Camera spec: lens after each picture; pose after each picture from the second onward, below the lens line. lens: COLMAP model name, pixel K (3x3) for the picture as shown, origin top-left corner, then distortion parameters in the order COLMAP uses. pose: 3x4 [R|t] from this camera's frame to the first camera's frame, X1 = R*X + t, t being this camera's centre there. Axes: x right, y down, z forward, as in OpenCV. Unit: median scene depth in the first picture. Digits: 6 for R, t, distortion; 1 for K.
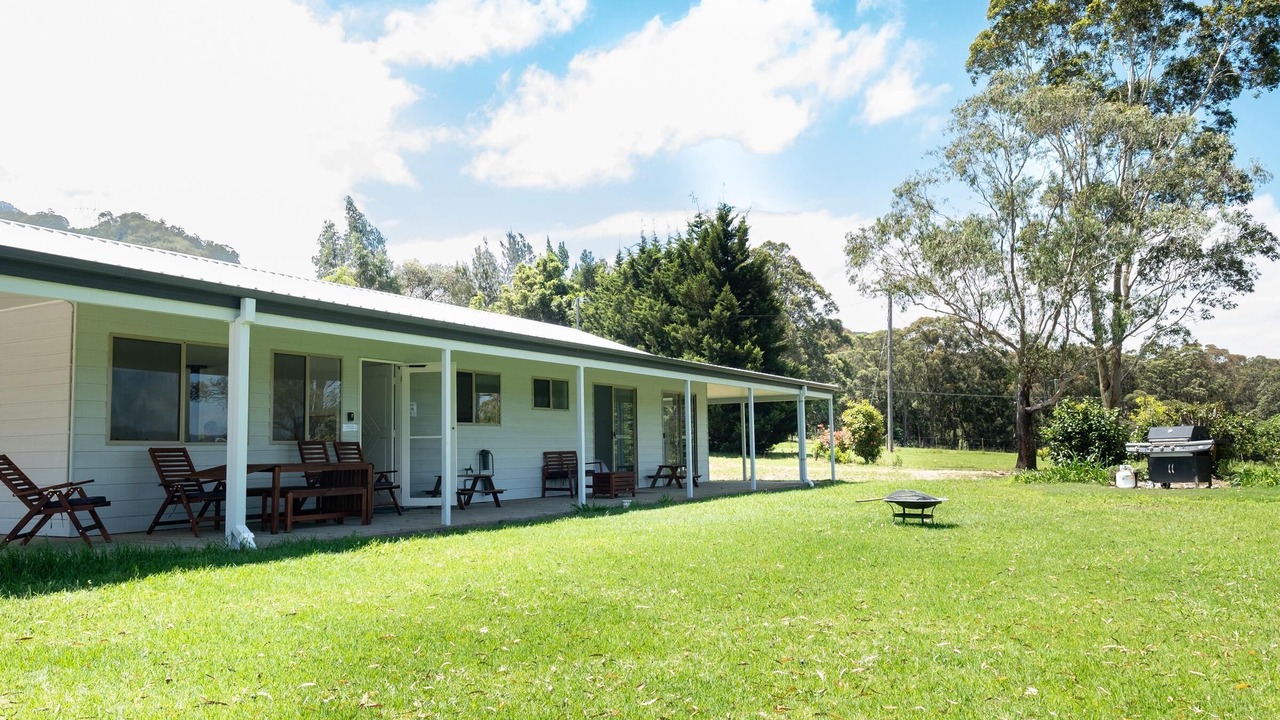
lens RADIAL K [[1006.8, 0, 626.6], [0, 1006.8, 366.3], [0, 0, 1]] dist [0.031100, -0.006045]
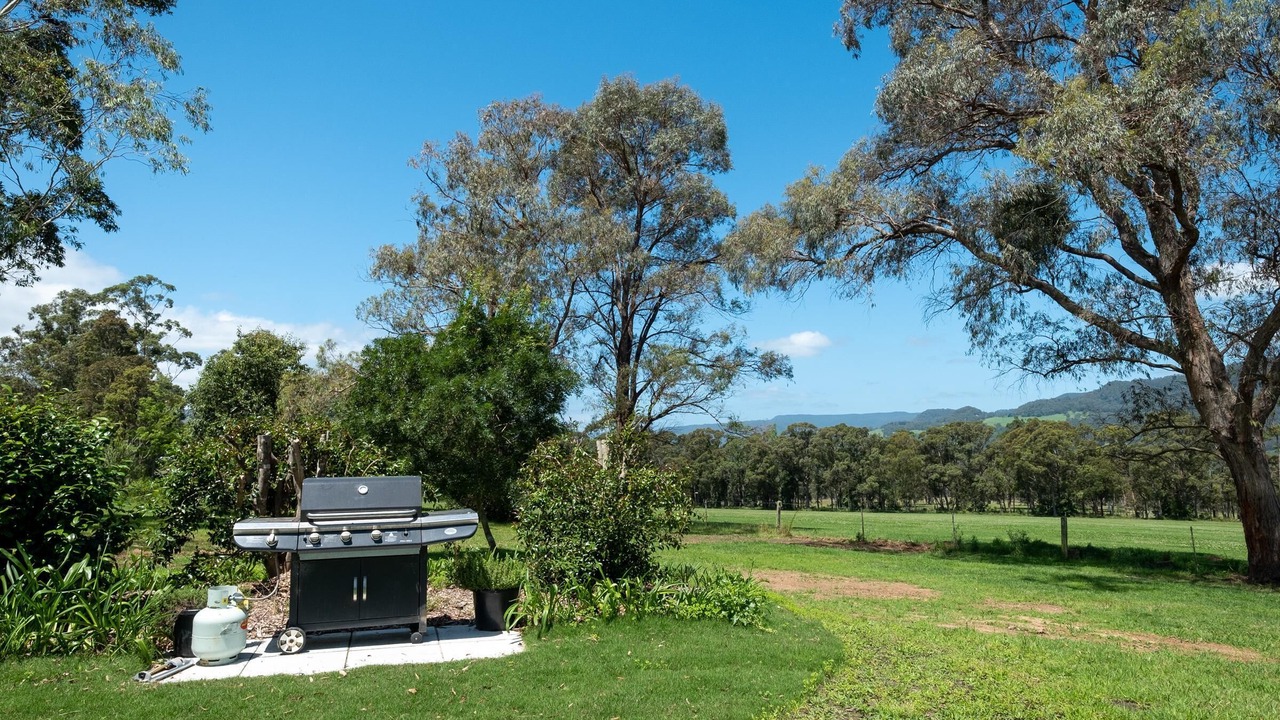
lens RADIAL K [[815.0, 0, 639.5], [0, 815.0, 368.9], [0, 0, 1]] dist [0.000756, 0.000003]
pose [[0.214262, 0.114883, 0.969997, 0.137948], [-0.087117, 0.991349, -0.098169, 0.021659], [-0.972883, -0.063470, 0.222417, 0.456194]]
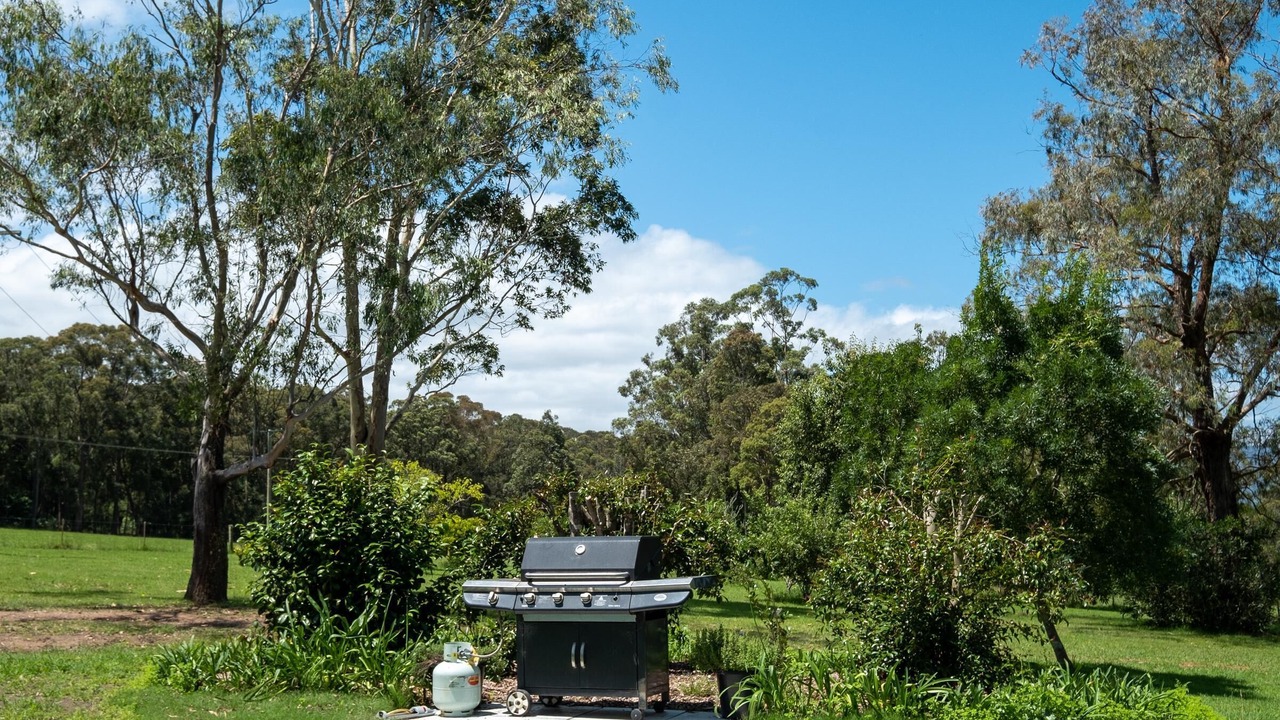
lens RADIAL K [[1391.3, 0, 626.2], [0, 1391.3, 364.8], [0, 0, 1]] dist [-0.003264, 0.000000]
pose [[0.792696, 0.080040, 0.604340, 0.135018], [-0.059782, 0.996771, -0.053600, 0.013260], [-0.606679, 0.006360, 0.794922, 0.328729]]
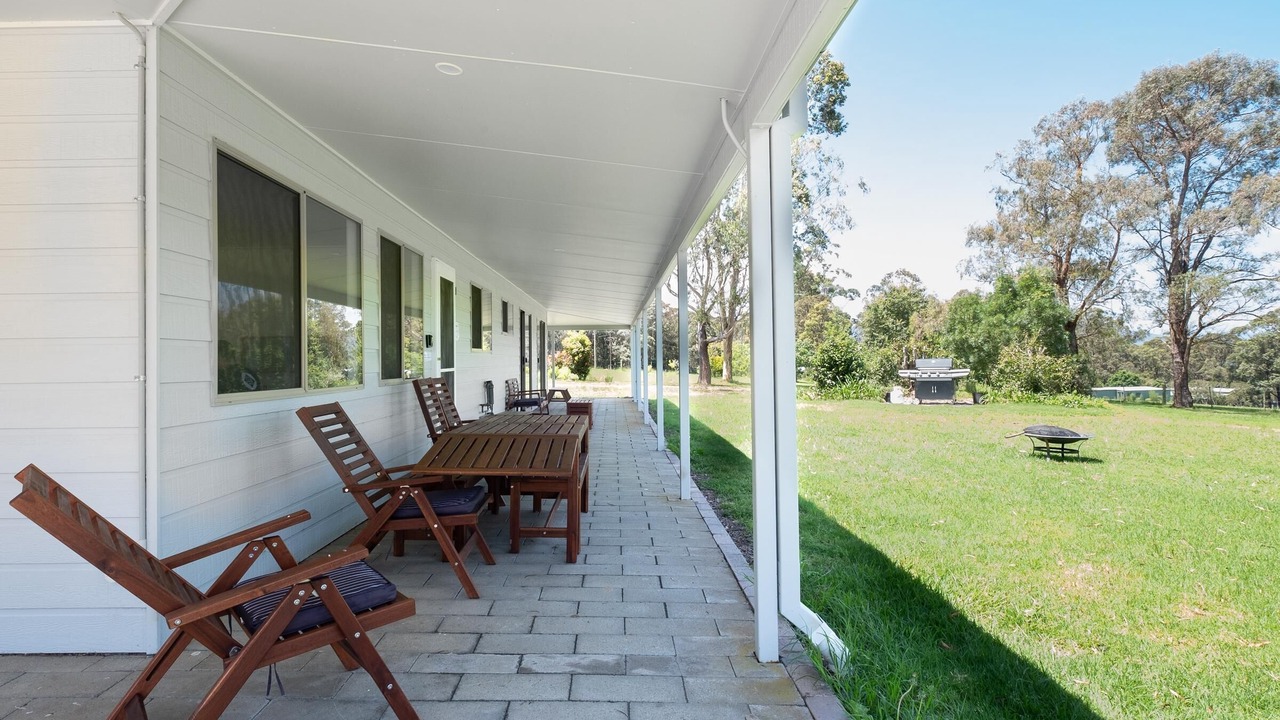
lens RADIAL K [[703.2, 0, 620.6], [0, 703.2, 339.5], [0, 0, 1]] dist [0.002672, -0.002307]
pose [[0.858560, 0.025013, 0.512102, -0.168801], [-0.050498, 0.998078, 0.035912, 0.011603], [-0.510220, -0.056692, 0.858173, 0.223353]]
